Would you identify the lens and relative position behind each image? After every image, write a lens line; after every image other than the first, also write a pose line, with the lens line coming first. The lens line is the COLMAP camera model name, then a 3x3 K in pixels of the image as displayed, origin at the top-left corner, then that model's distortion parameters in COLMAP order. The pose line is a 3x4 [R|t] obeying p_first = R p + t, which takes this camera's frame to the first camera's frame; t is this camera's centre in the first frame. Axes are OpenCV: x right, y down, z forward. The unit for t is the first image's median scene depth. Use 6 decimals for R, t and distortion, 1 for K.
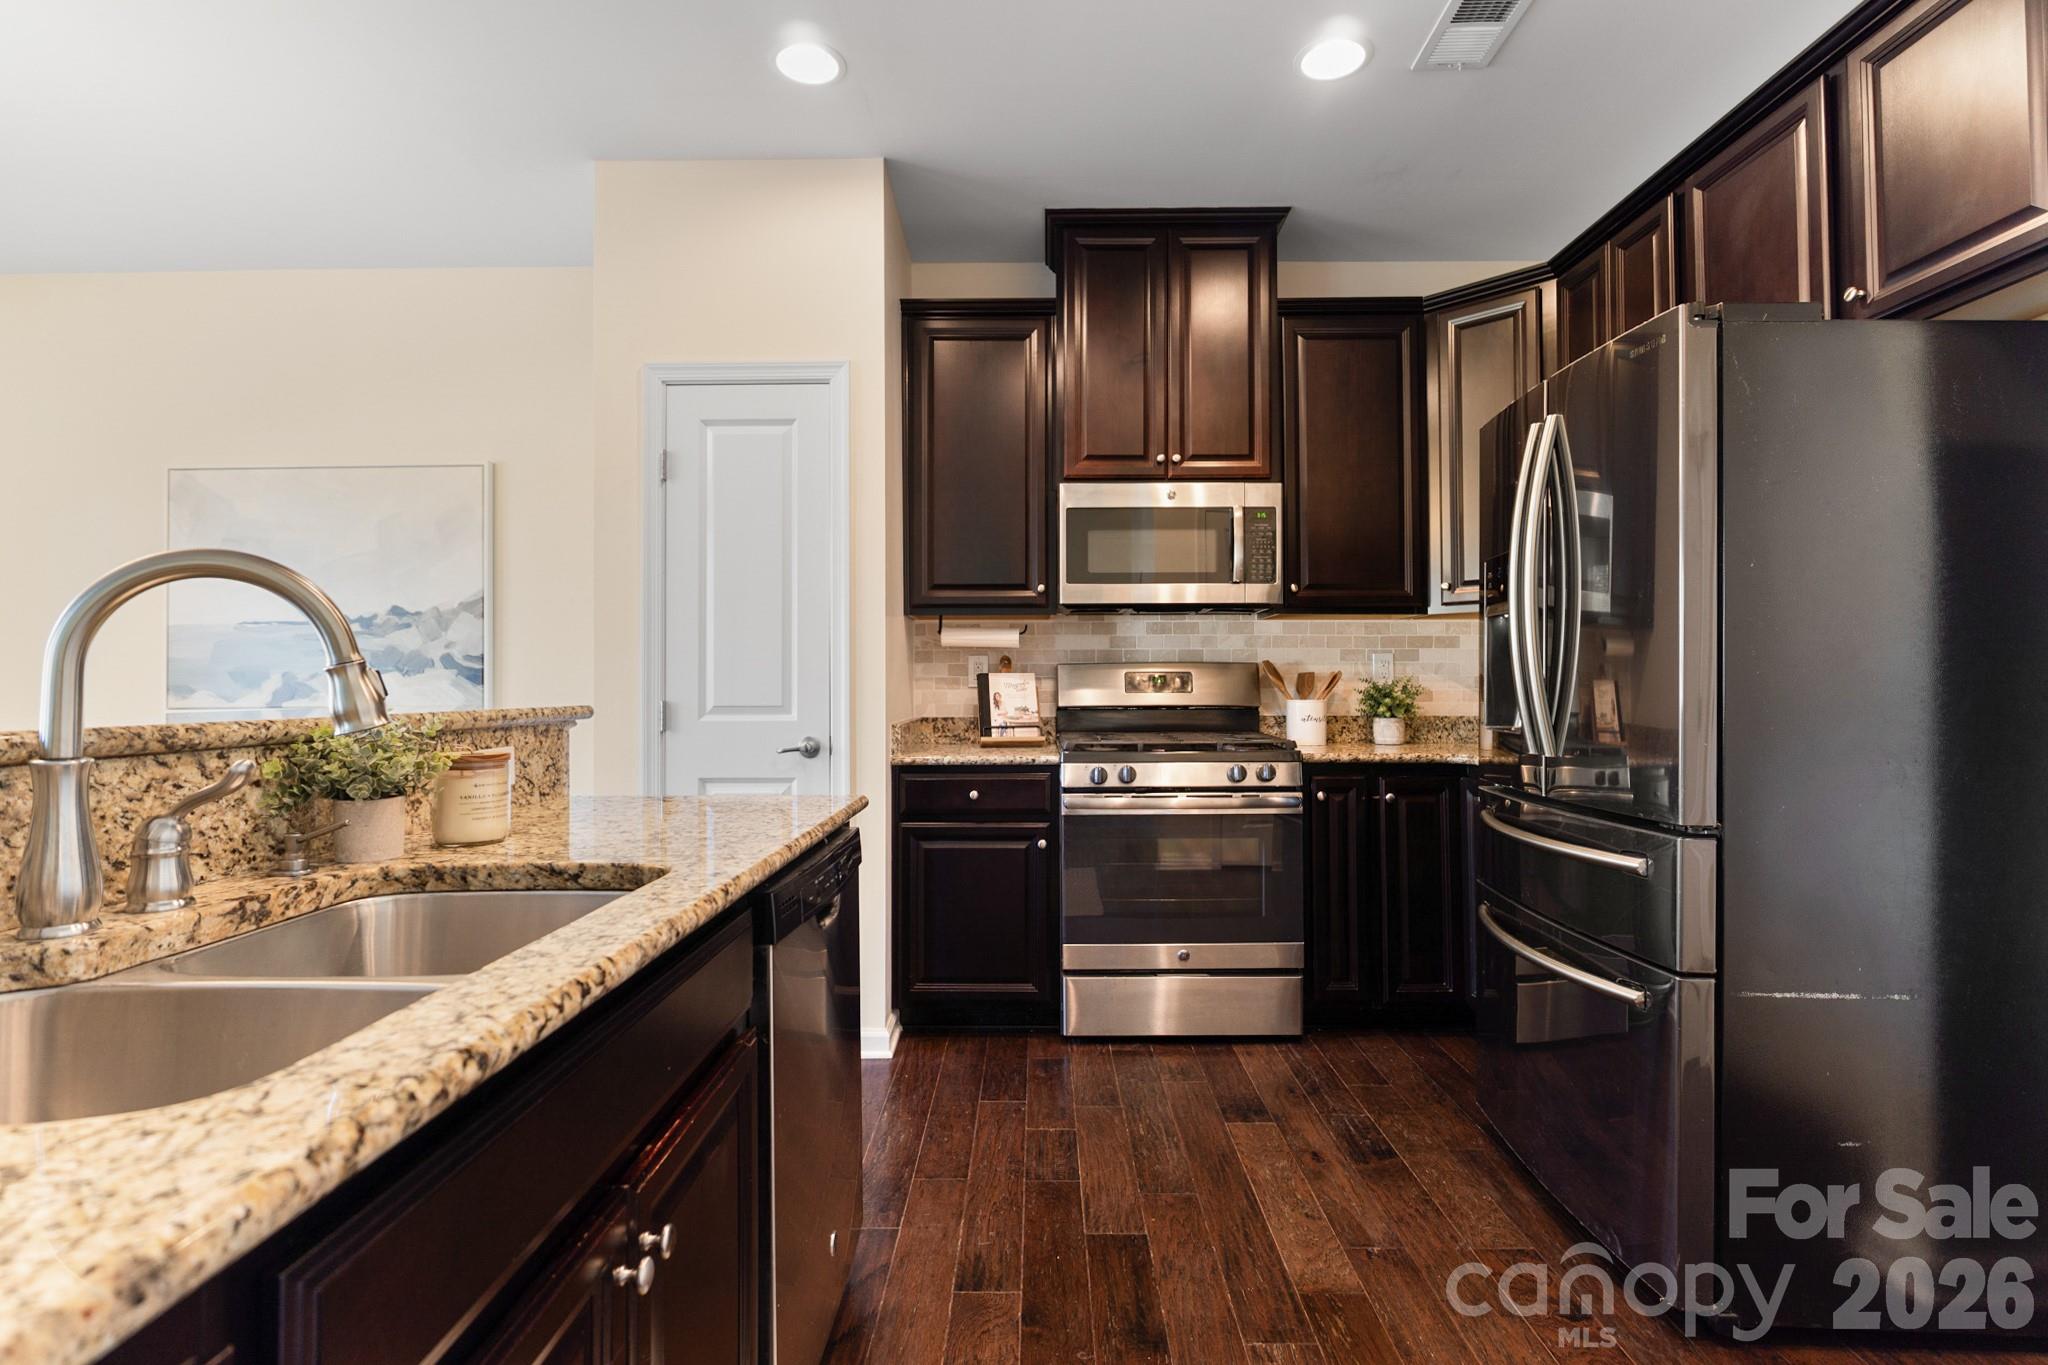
lens RADIAL K [[967.3, 0, 1026.4], [0, 967.3, 672.0], [0, 0, 1]] dist [-0.004098, -0.000303]
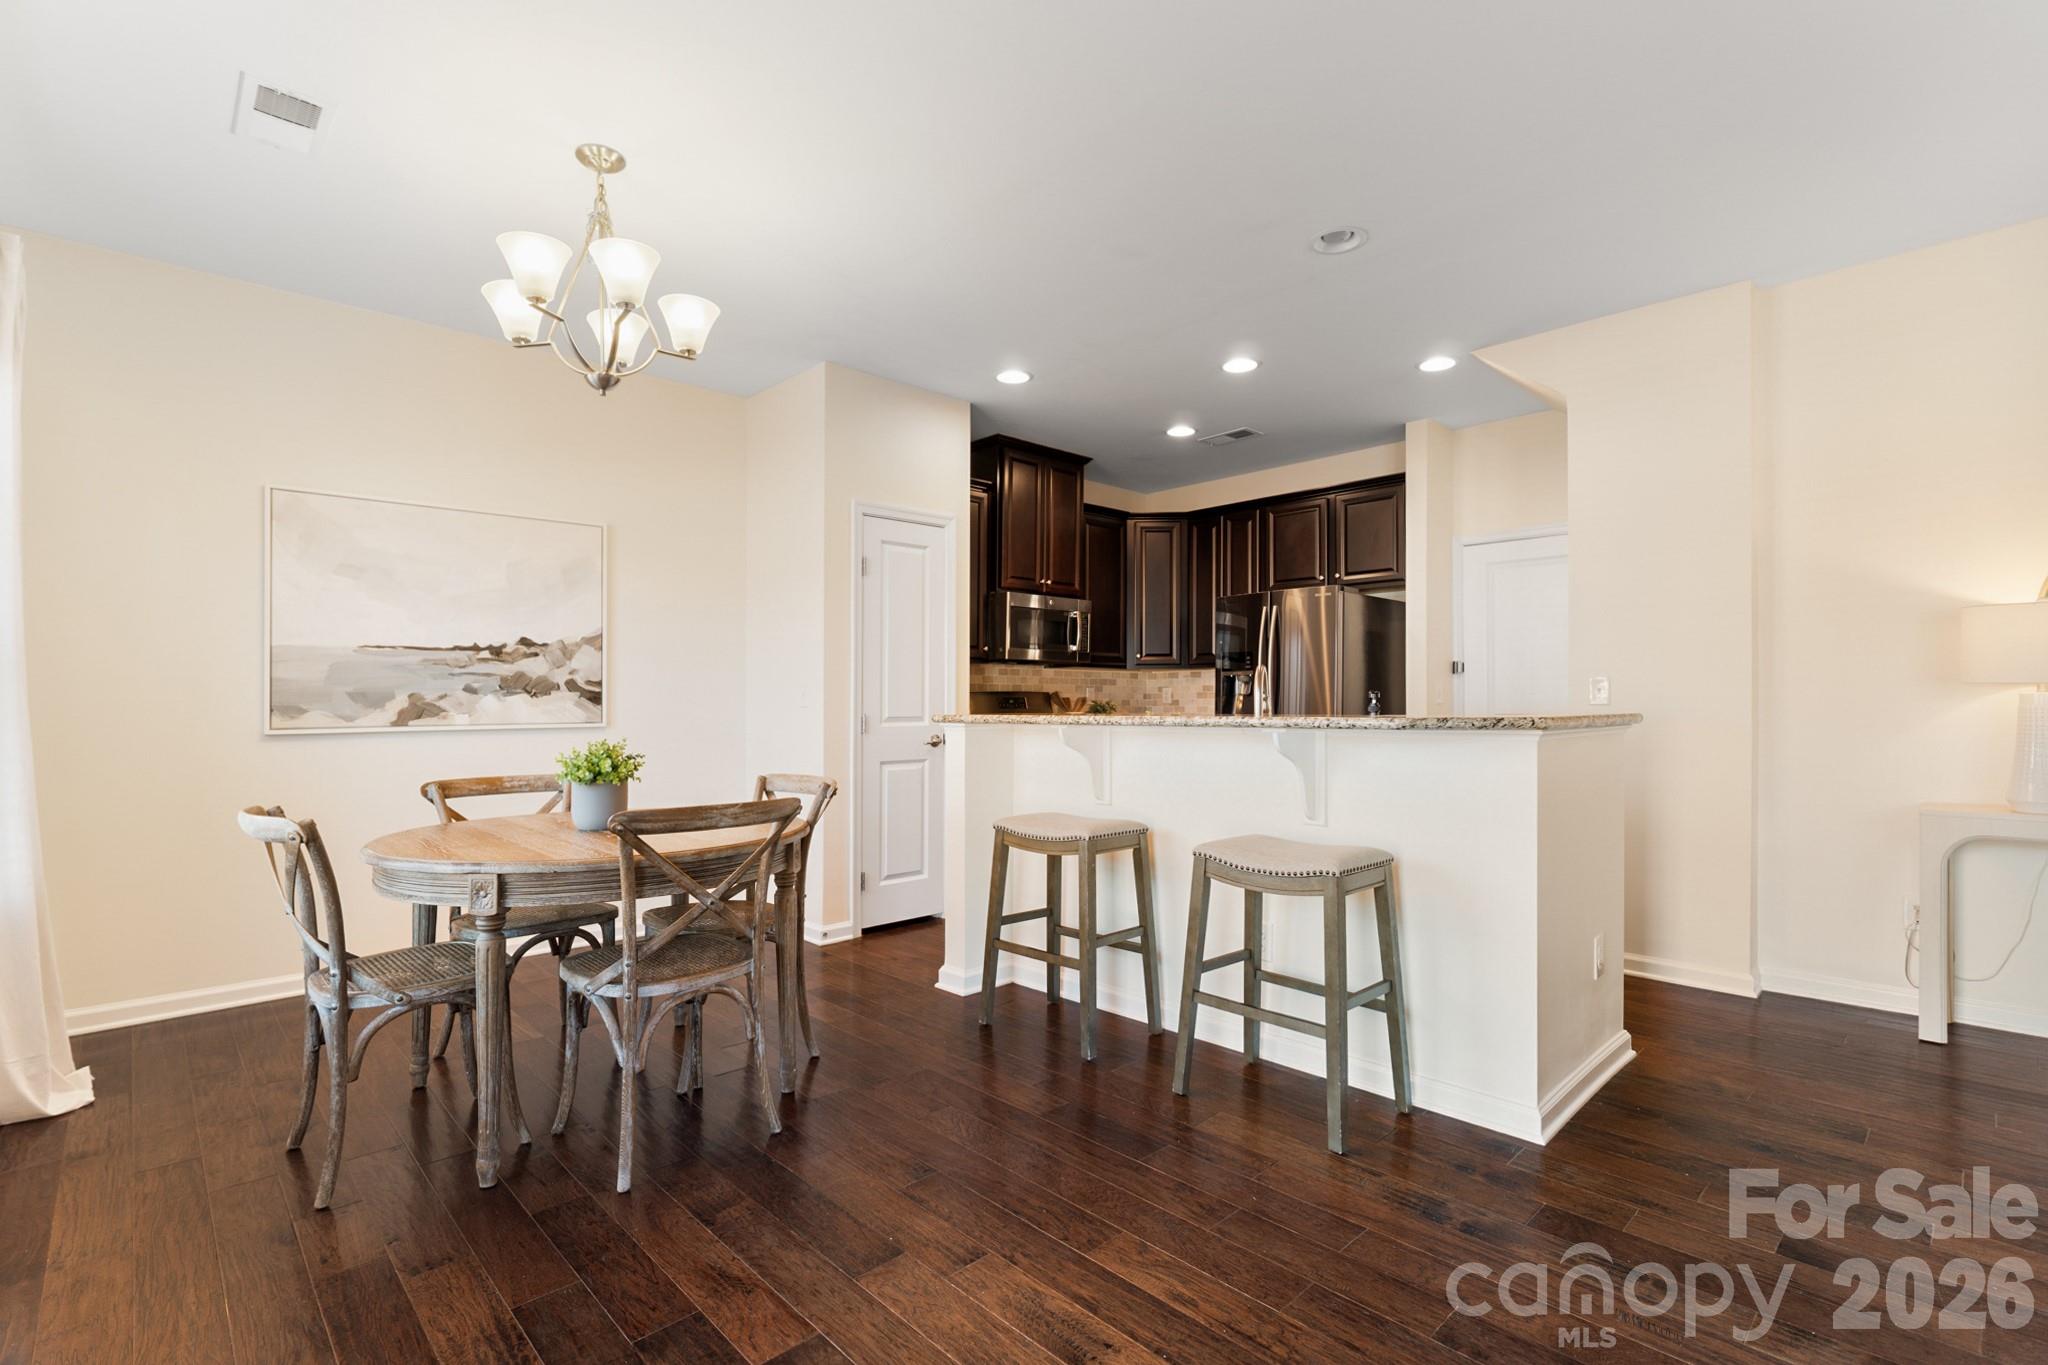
lens RADIAL K [[935.3, 0, 1027.5], [0, 935.3, 684.2], [0, 0, 1]] dist [-0.002877, -0.000364]
pose [[0.719591, 0.014246, 0.694252, -1.123818], [-0.003493, 0.999851, -0.016896, 0.005783], [-0.694390, 0.009734, 0.719533, -0.259316]]
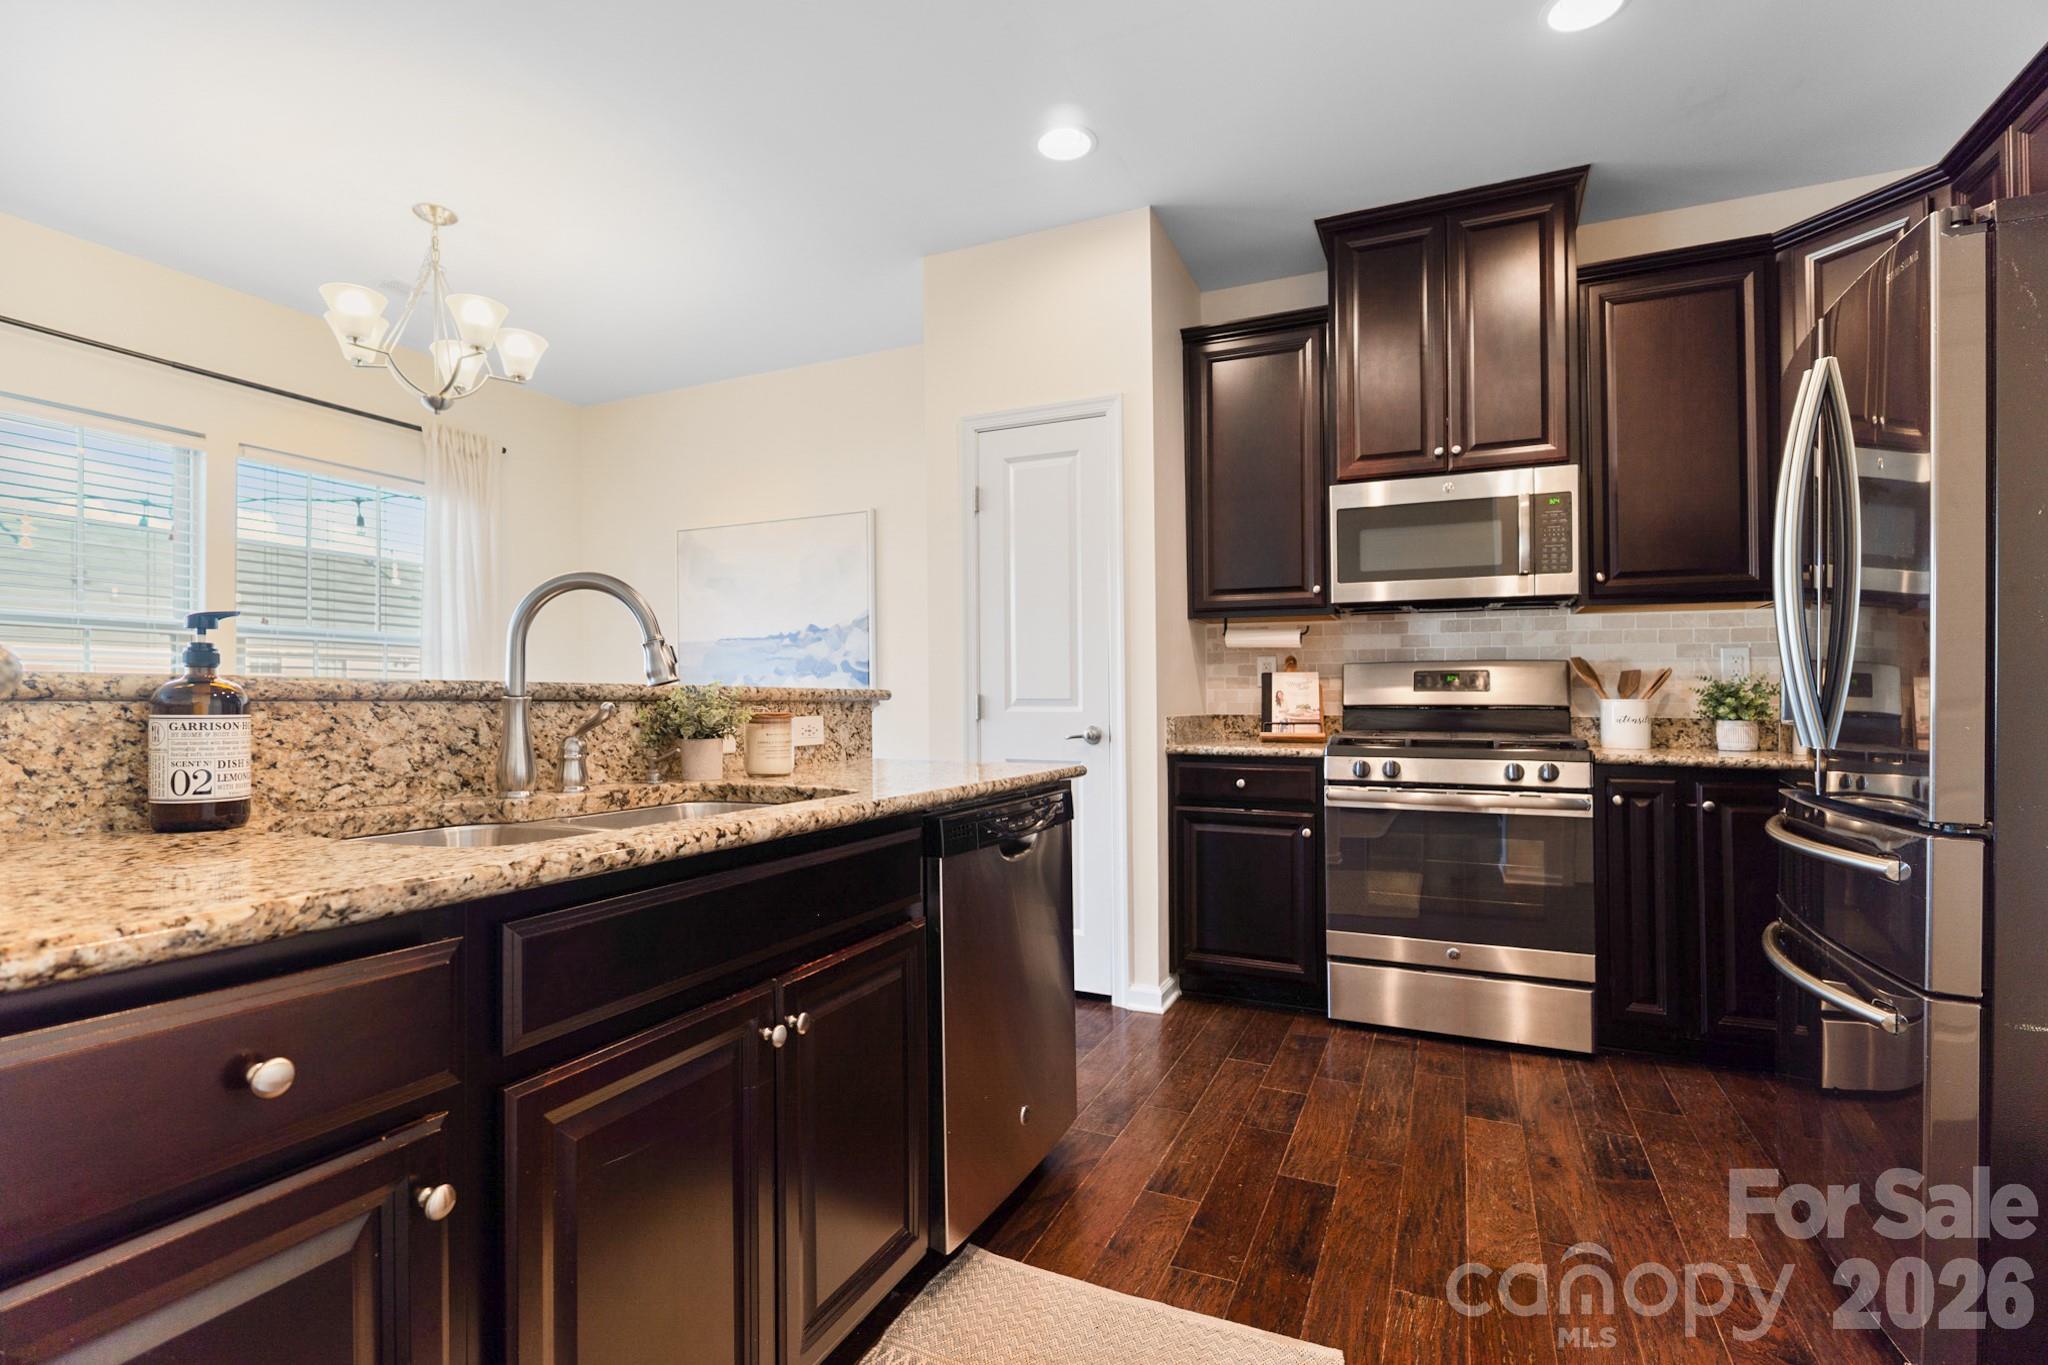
lens RADIAL K [[933.2, 0, 1025.1], [0, 933.2, 708.6], [0, 0, 1]] dist [-0.004526, 0.000033]
pose [[0.913461, 0.009174, -0.406824, 0.141085], [-0.000498, 0.999770, 0.021428, 0.020585], [0.406927, -0.019371, 0.913255, -0.043505]]
